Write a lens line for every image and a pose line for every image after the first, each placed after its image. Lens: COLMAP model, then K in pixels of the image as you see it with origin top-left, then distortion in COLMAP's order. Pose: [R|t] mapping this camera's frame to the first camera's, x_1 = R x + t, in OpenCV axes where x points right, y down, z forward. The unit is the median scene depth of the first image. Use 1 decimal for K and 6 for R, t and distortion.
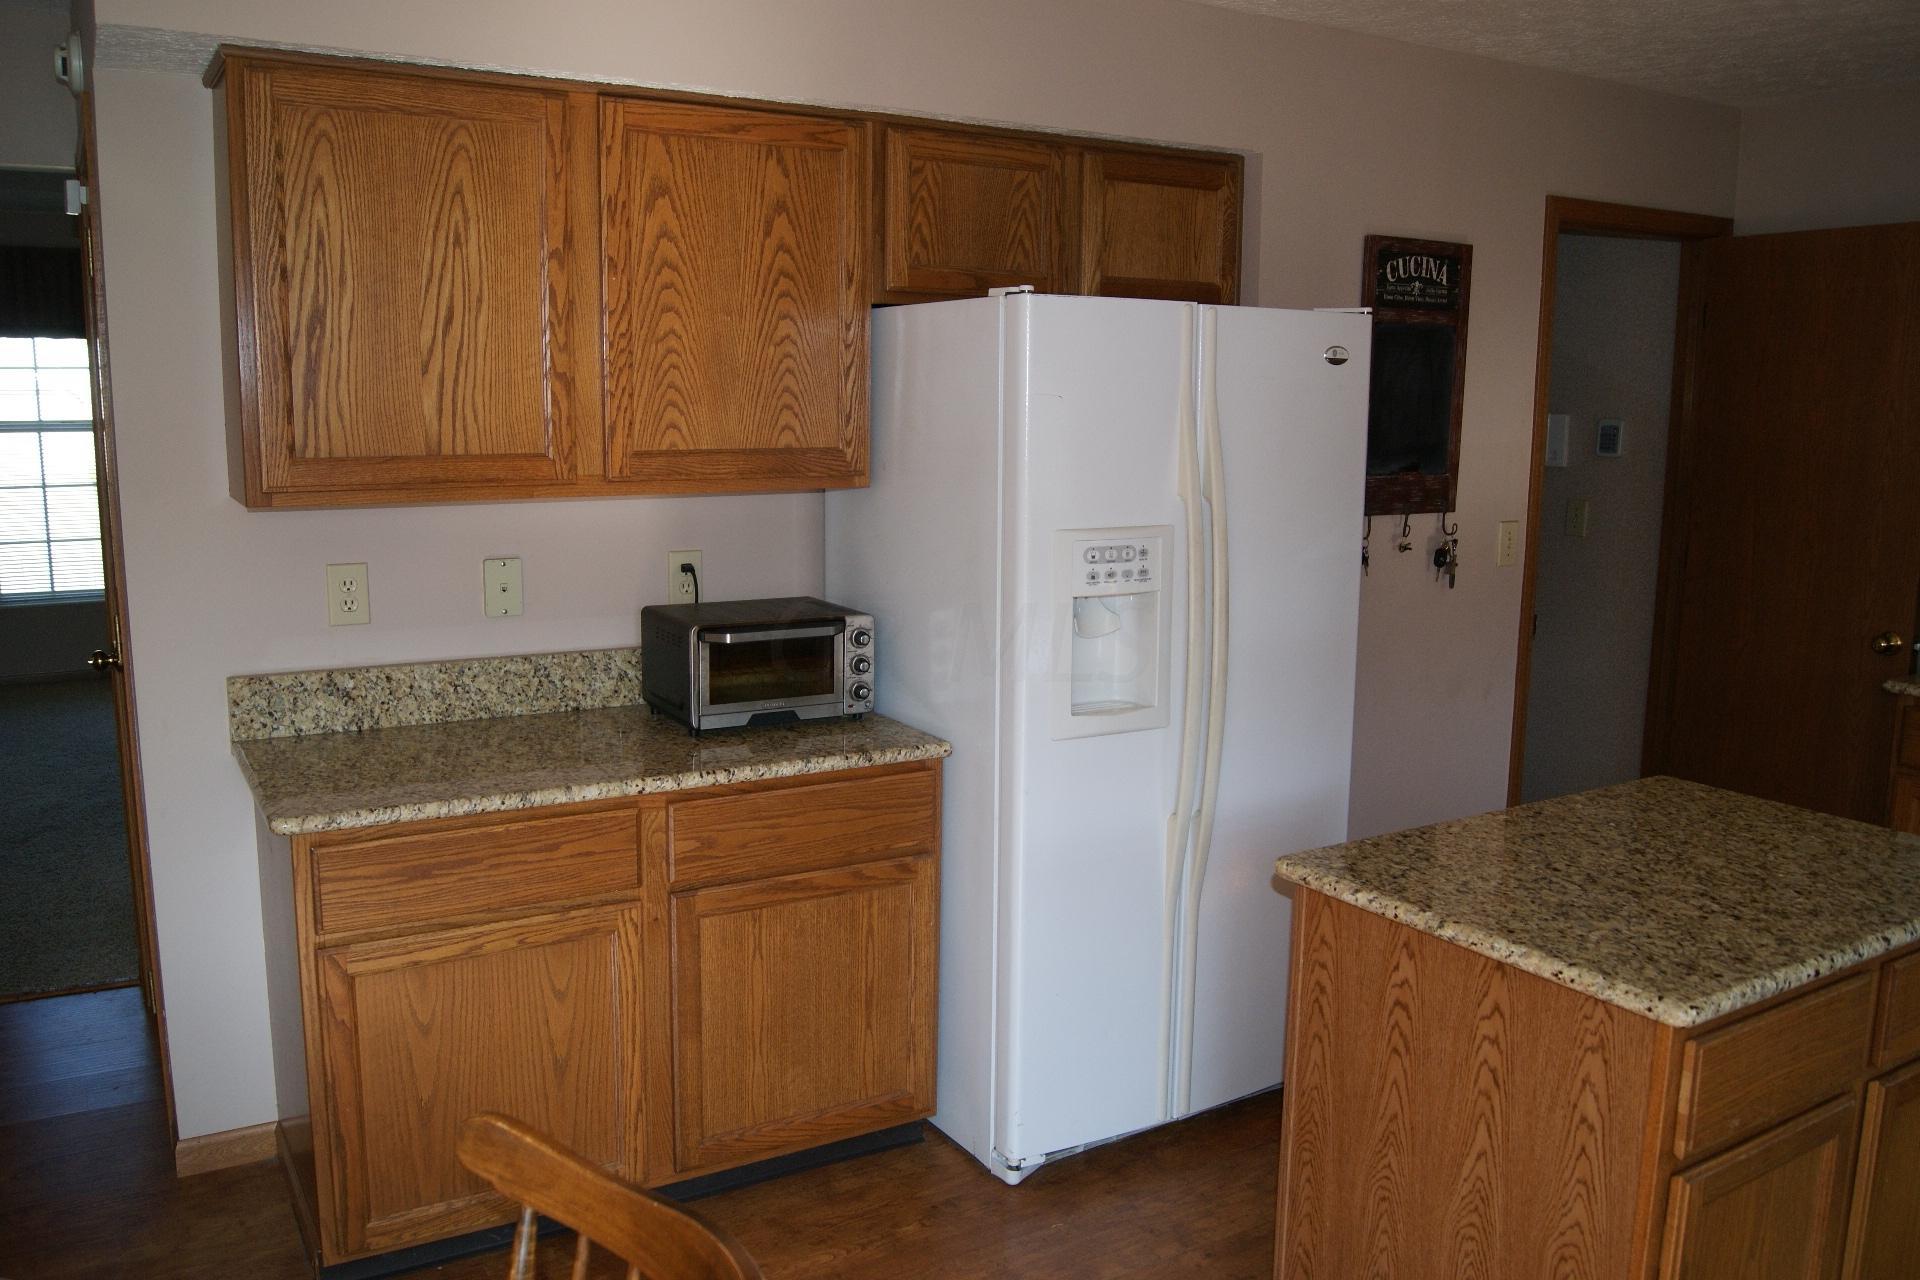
lens RADIAL K [[1511.6, 0, 953.3], [0, 1511.6, 649.5], [0, 0, 1]] dist [-0.084616, 0.013708]
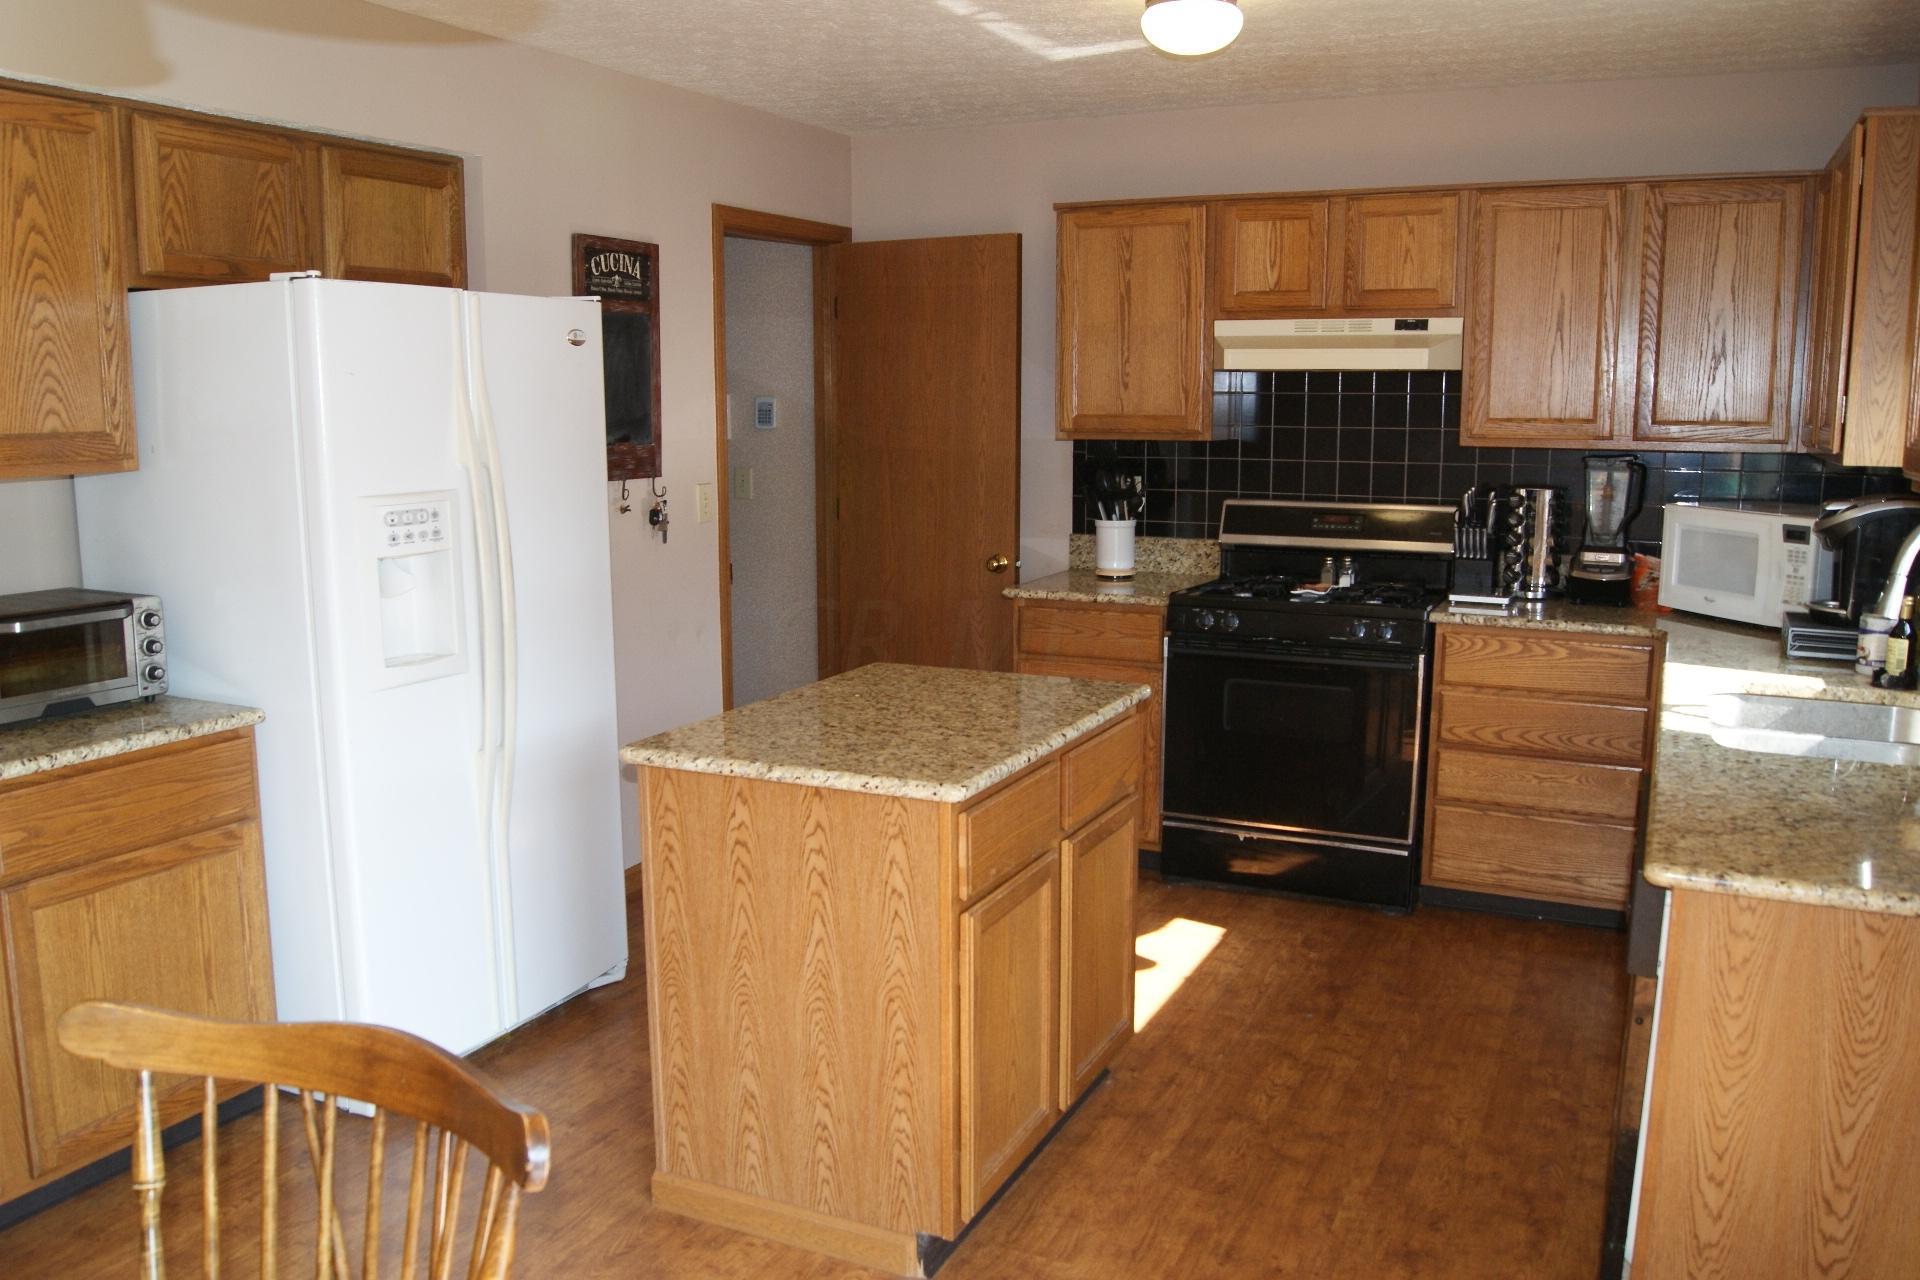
lens RADIAL K [[1511.6, 0, 959.4], [0, 1511.6, 651.1], [0, 0, 1]] dist [-0.084616, 0.013708]
pose [[0.834466, -0.099808, 0.541946, -0.169132], [0.099626, 0.994580, 0.029767, 0.043960], [-0.541980, 0.029152, 0.839886, -0.134443]]
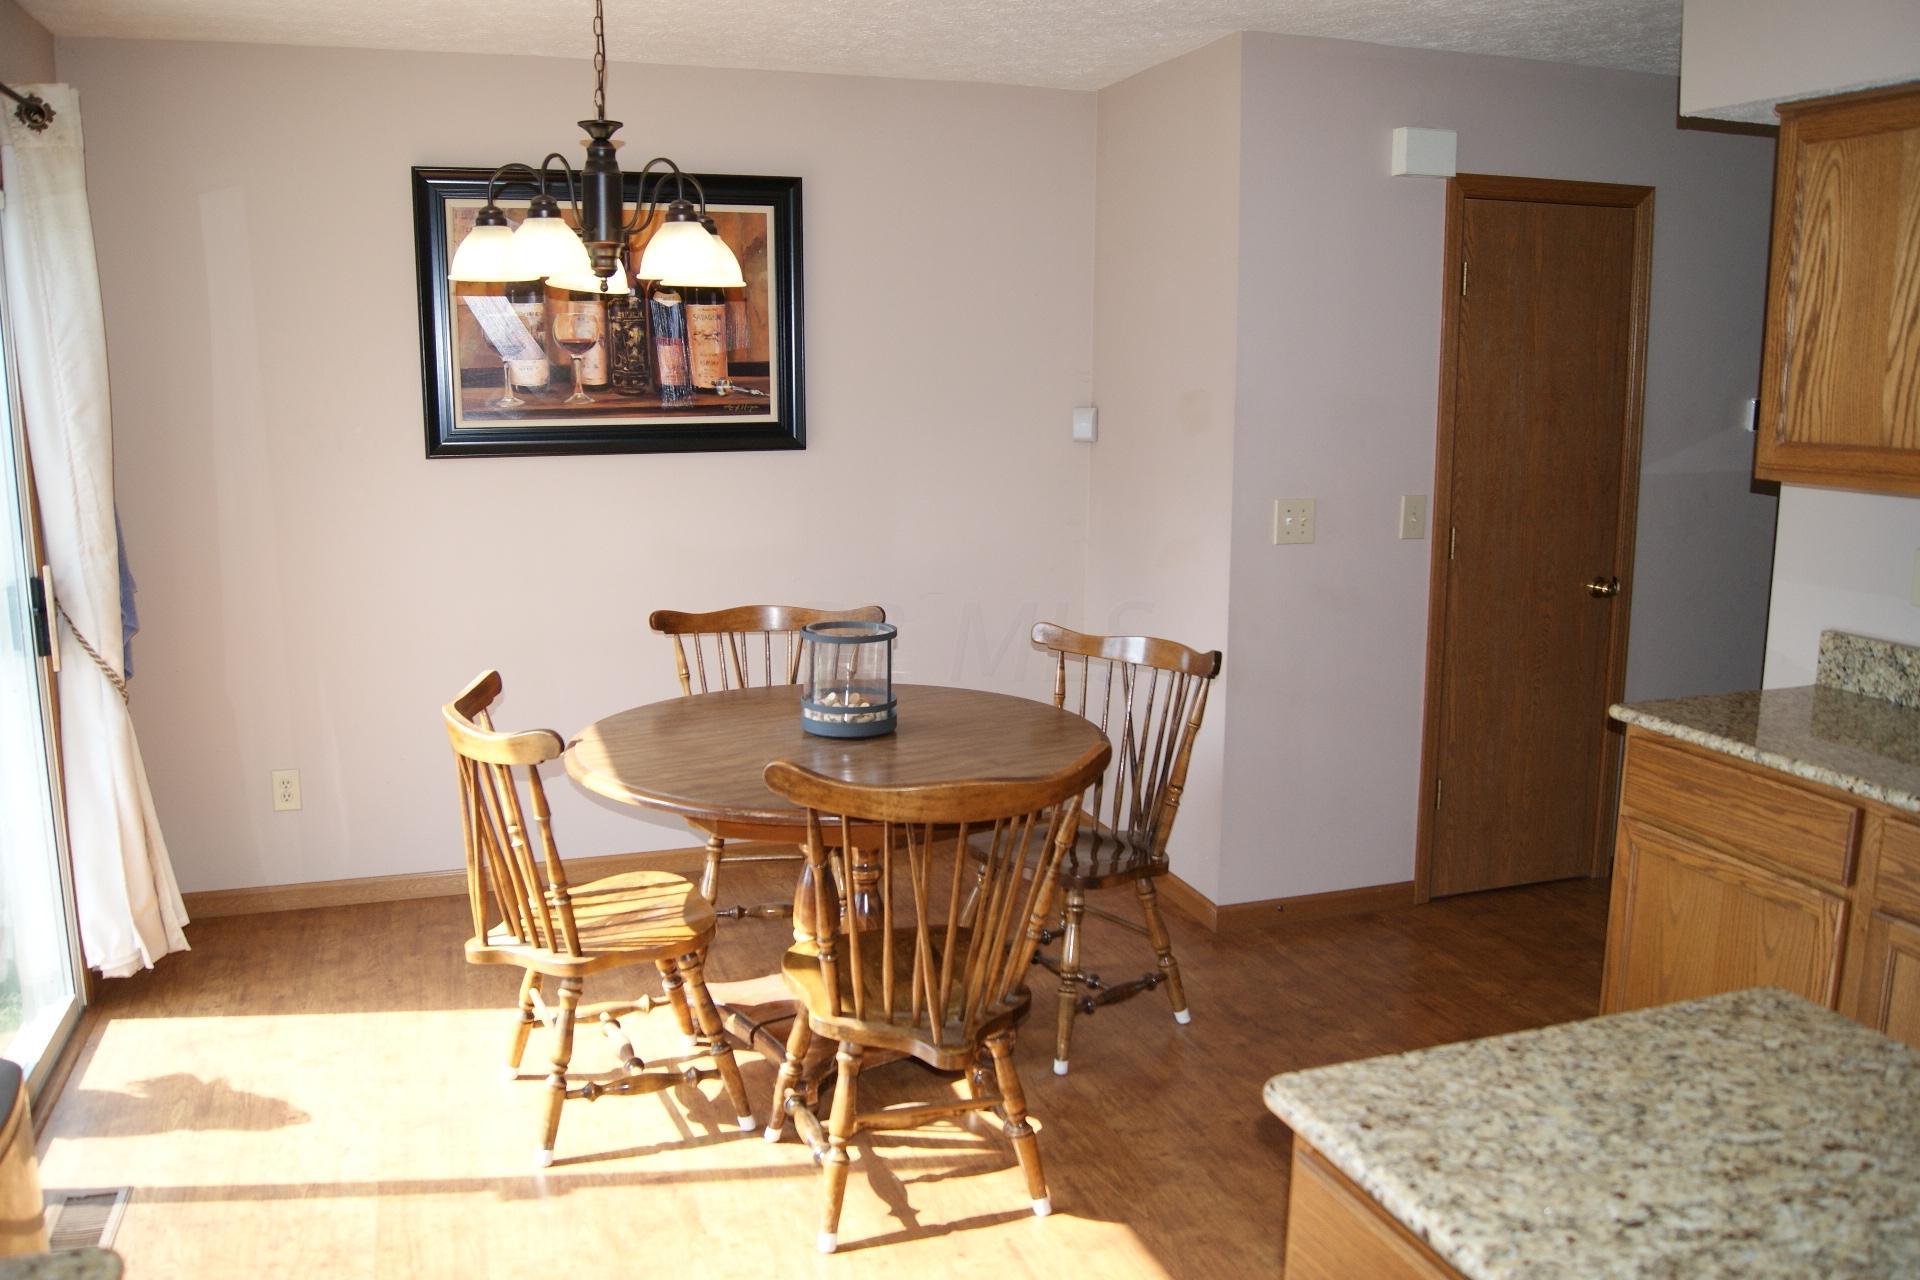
lens RADIAL K [[1511.6, 0, 954.0], [0, 1511.6, 656.0], [0, 0, 1]] dist [-0.084616, 0.013708]
pose [[-0.203300, 0.171312, -0.964013, 0.829658], [-0.167461, 0.963984, 0.206622, -0.091585], [0.964690, 0.203440, -0.167289, 0.569961]]
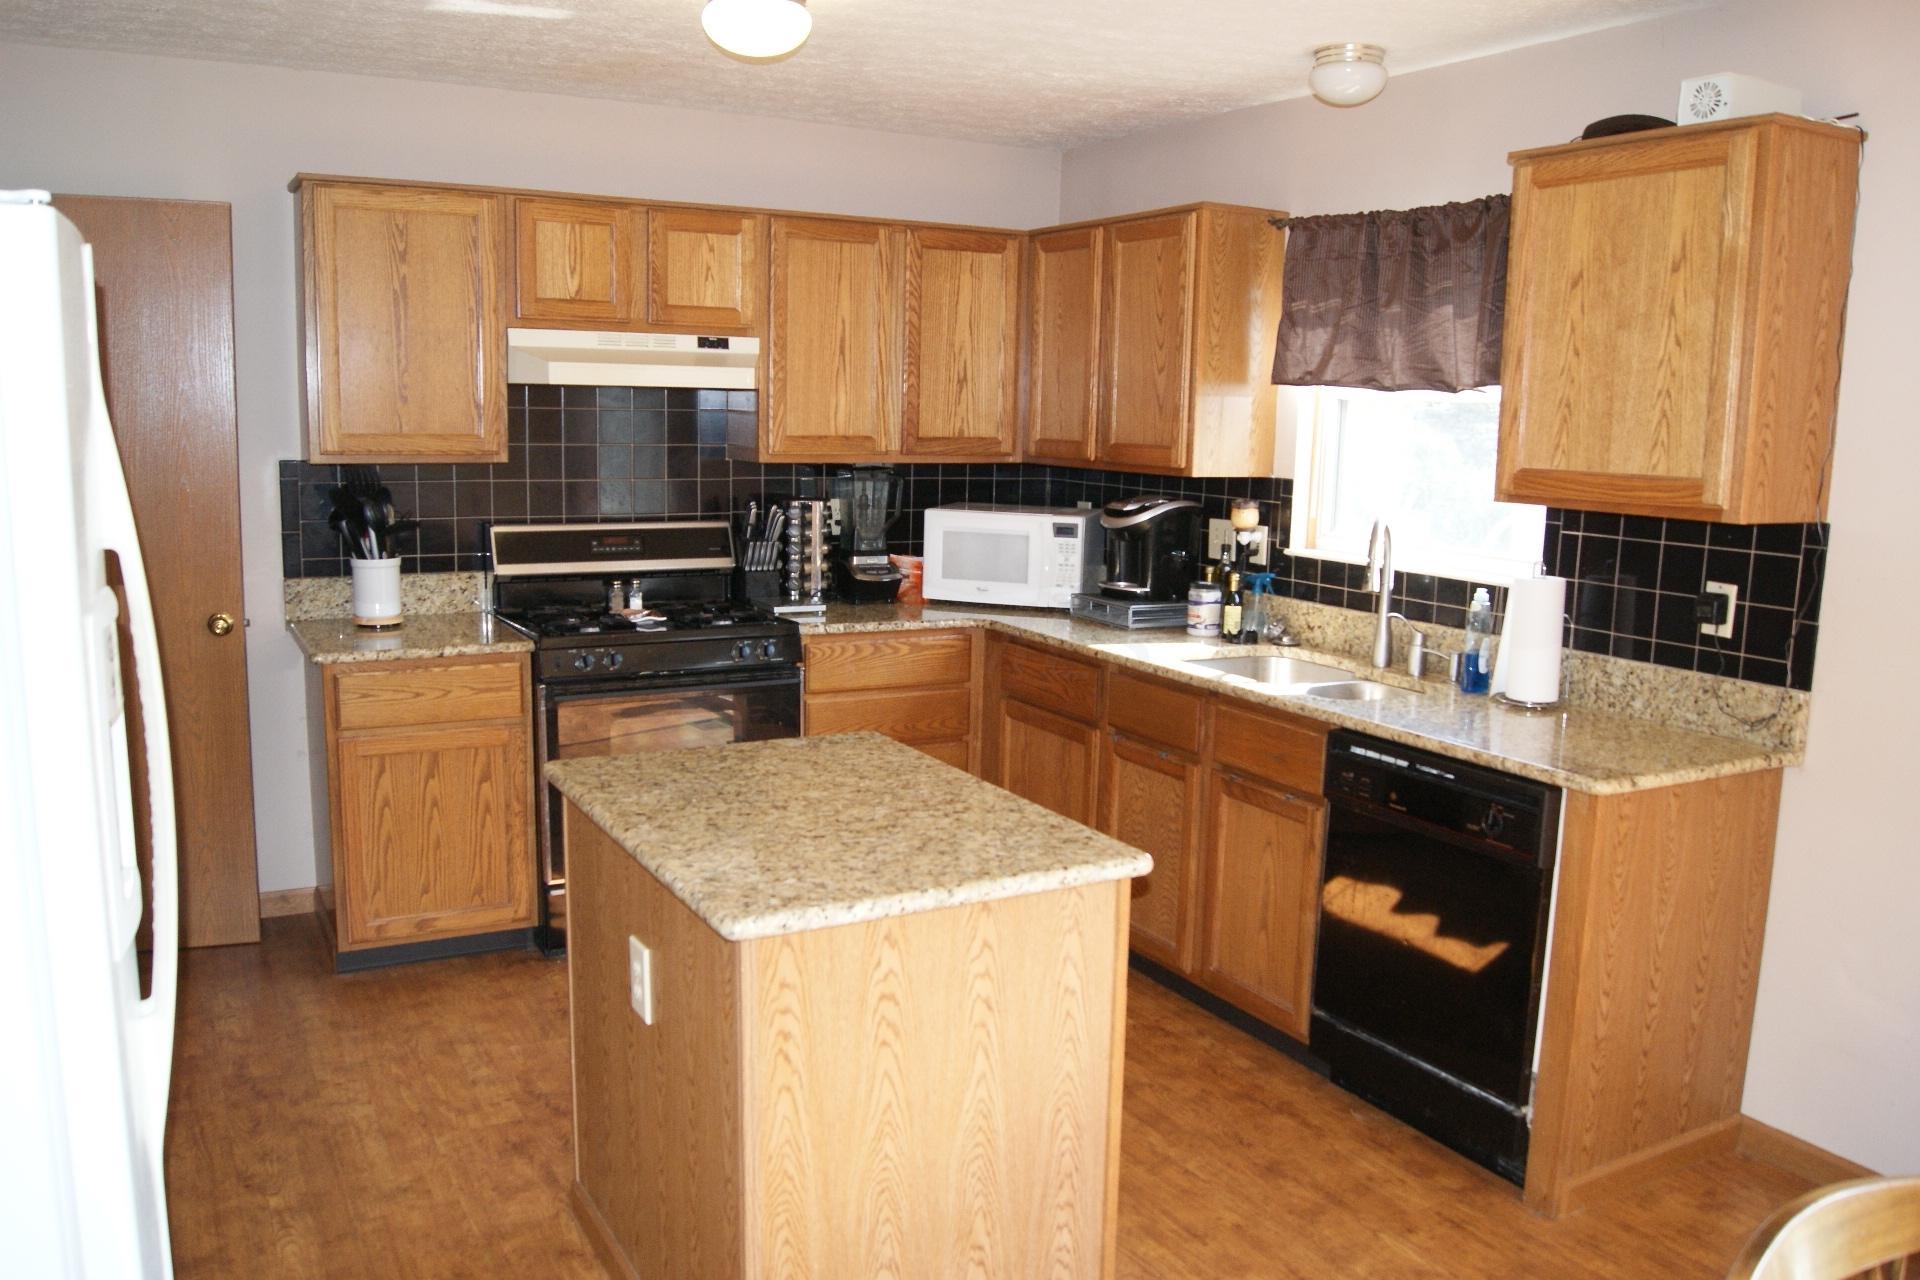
lens RADIAL K [[1511.6, 0, 957.4], [0, 1511.6, 650.4], [0, 0, 1]] dist [-0.084616, 0.013708]
pose [[0.033700, -0.167291, 0.985331, -0.509951], [0.144350, 0.976369, 0.160833, -0.113770], [-0.988953, 0.136812, 0.057052, 0.664053]]
